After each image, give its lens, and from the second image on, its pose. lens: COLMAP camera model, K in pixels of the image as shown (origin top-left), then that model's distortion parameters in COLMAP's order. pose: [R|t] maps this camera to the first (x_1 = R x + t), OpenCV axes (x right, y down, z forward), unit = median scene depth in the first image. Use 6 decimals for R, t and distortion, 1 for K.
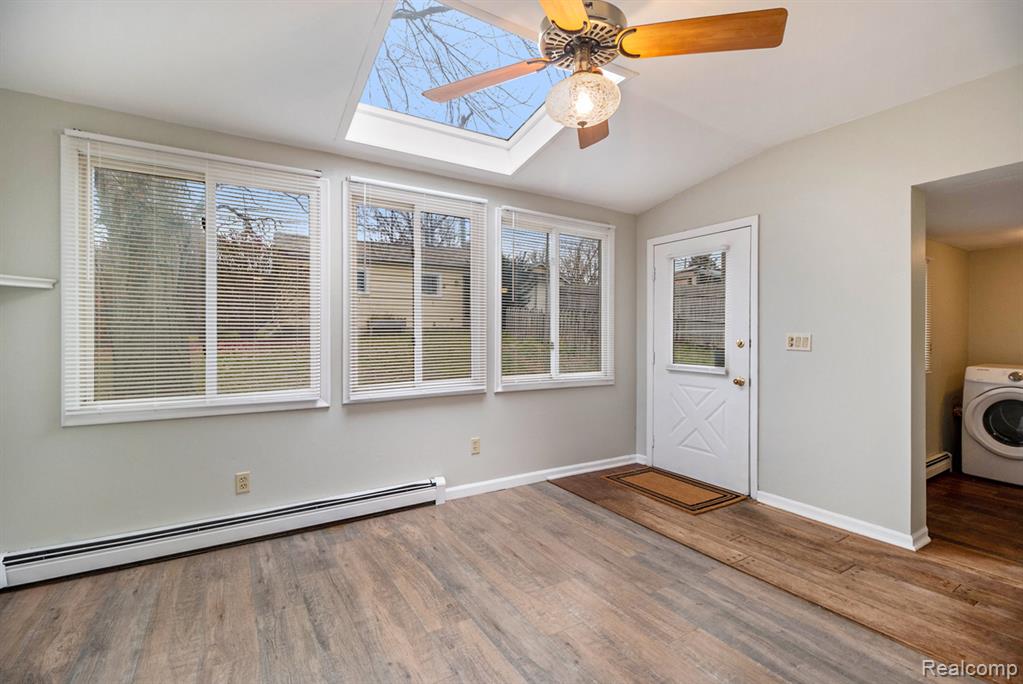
lens RADIAL K [[459.1, 0, 509.9], [0, 459.1, 335.9], [0, 0, 1]] dist [0.002629, -0.000226]
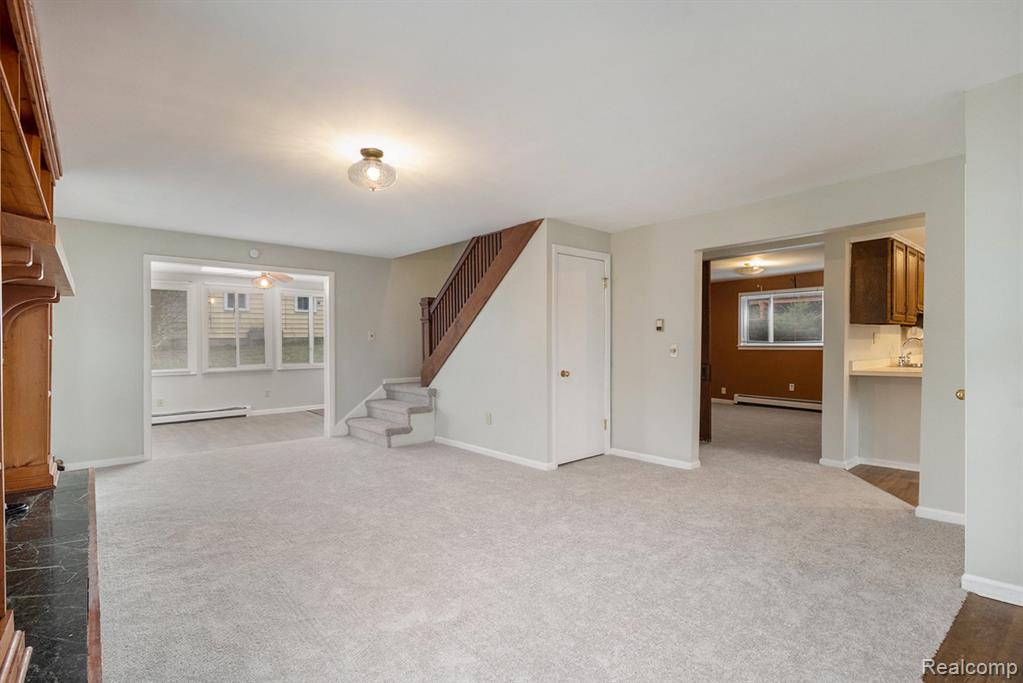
lens RADIAL K [[481.8, 0, 511.5], [0, 481.8, 341.5], [0, 0, 1]] dist [-0.000560, -0.000069]
pose [[0.984450, -0.009247, 0.175423, 0.831781], [0.009920, 0.999946, -0.002956, -0.000679], [-0.175386, 0.004650, 0.984489, -1.867461]]
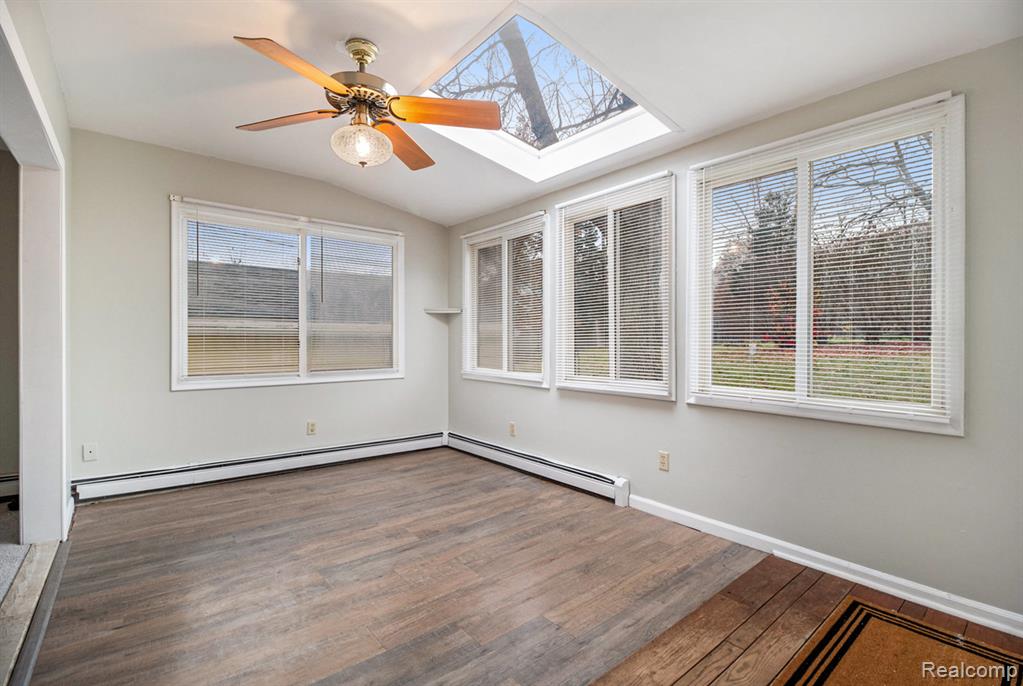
lens RADIAL K [[468.4, 0, 542.9], [0, 468.4, 341.6], [0, 0, 1]] dist [-0.002954, -0.000902]
pose [[0.173773, 0.007065, -0.984760, 0.881402], [-0.003185, 0.999973, 0.006612, 0.013147], [0.984781, 0.001987, 0.173791, 0.737250]]
